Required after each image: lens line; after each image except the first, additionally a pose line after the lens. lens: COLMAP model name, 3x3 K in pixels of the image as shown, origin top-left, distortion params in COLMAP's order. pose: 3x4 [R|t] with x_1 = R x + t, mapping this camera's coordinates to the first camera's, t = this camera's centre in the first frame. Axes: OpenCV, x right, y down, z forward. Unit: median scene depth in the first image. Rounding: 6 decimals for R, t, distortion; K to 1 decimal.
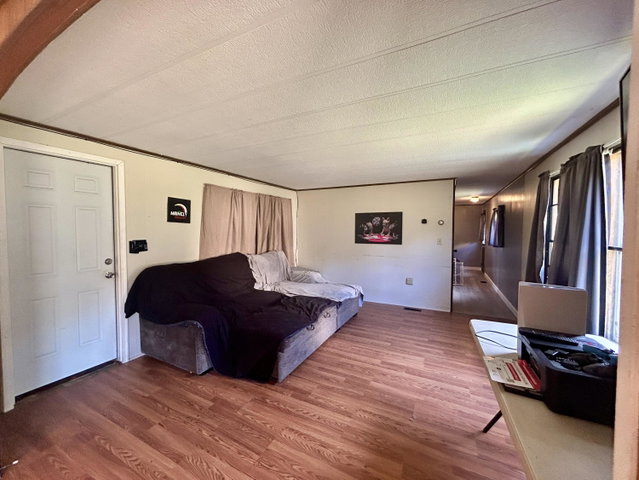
lens RADIAL K [[257.7, 0, 318.1], [0, 257.7, 238.6], [0, 0, 1]] dist [-0.002571, -0.000114]
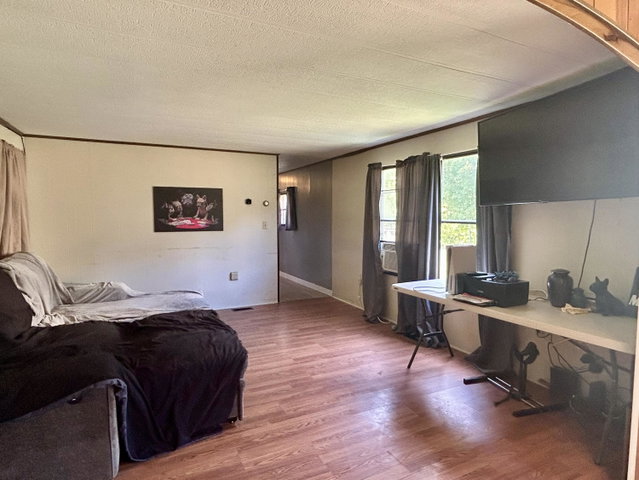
lens RADIAL K [[370.0, 0, 317.8], [0, 370.0, 240.2], [0, 0, 1]] dist [0.003858, -0.000363]
pose [[0.600052, -0.059903, 0.797715, -0.477691], [0.029892, 0.998175, 0.052471, 0.002353], [-0.799403, -0.007640, 0.600747, 0.117403]]
